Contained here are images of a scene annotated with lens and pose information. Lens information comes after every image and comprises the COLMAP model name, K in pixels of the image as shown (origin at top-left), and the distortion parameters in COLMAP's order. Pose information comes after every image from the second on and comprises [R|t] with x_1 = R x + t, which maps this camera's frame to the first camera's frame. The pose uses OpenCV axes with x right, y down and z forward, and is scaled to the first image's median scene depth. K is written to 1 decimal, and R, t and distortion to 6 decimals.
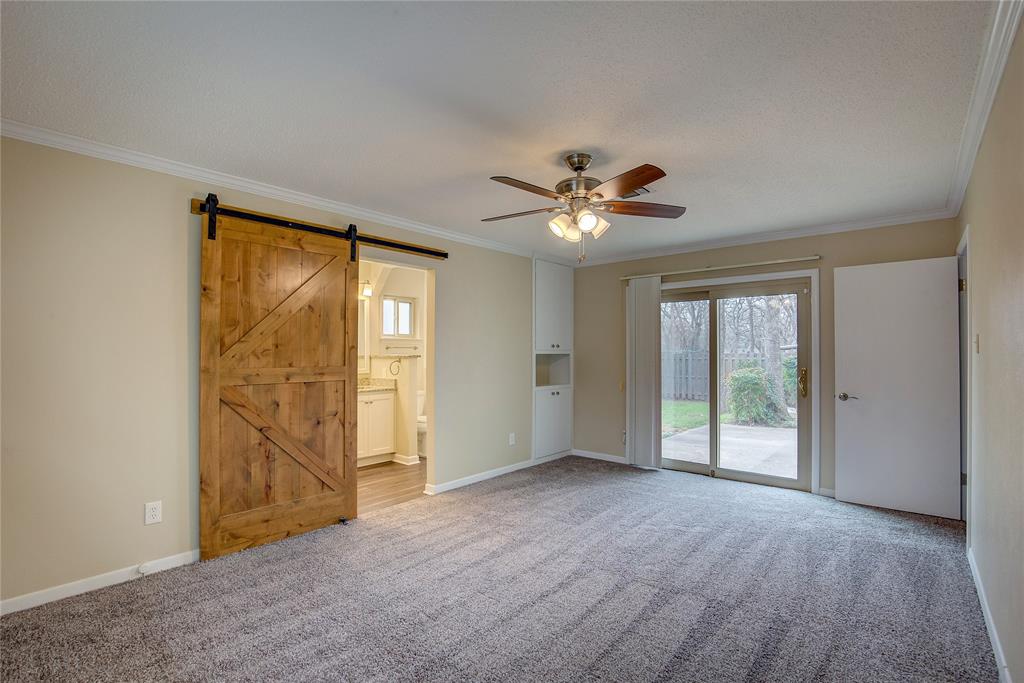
lens RADIAL K [[479.2, 0, 525.0], [0, 479.2, 347.1], [0, 0, 1]] dist [-0.022010, 0.000624]
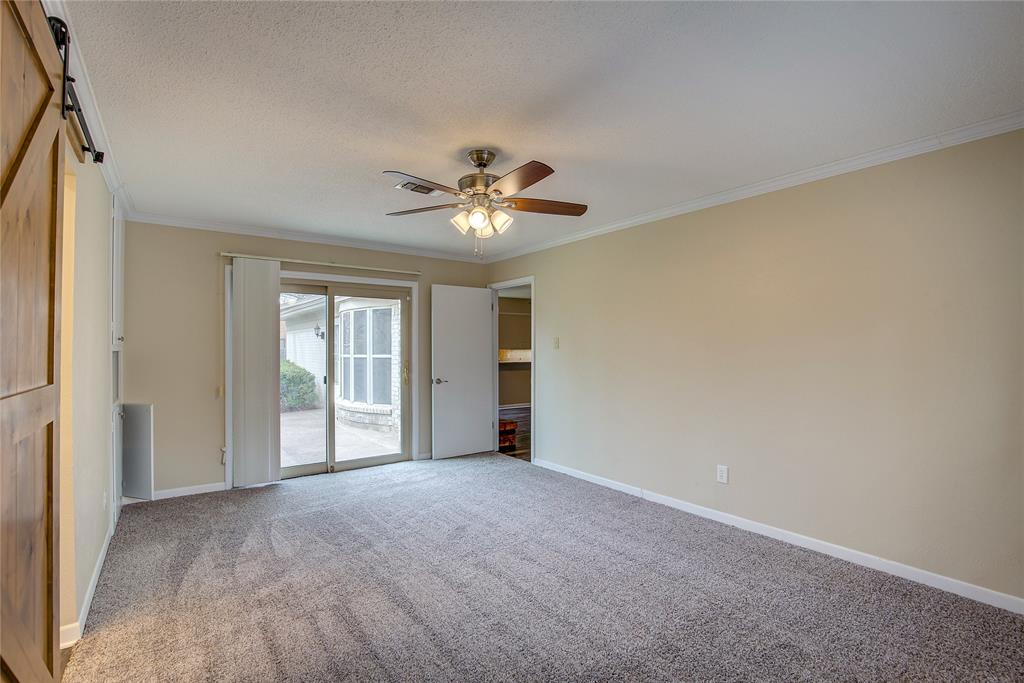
lens RADIAL K [[460.2, 0, 521.9], [0, 460.2, 342.5], [0, 0, 1]] dist [-0.029111, 0.000484]
pose [[0.231115, 0.011631, 0.972857, -0.517486], [-0.005828, 0.999927, -0.010571, 0.007611], [-0.972909, -0.003226, 0.231166, 0.447382]]
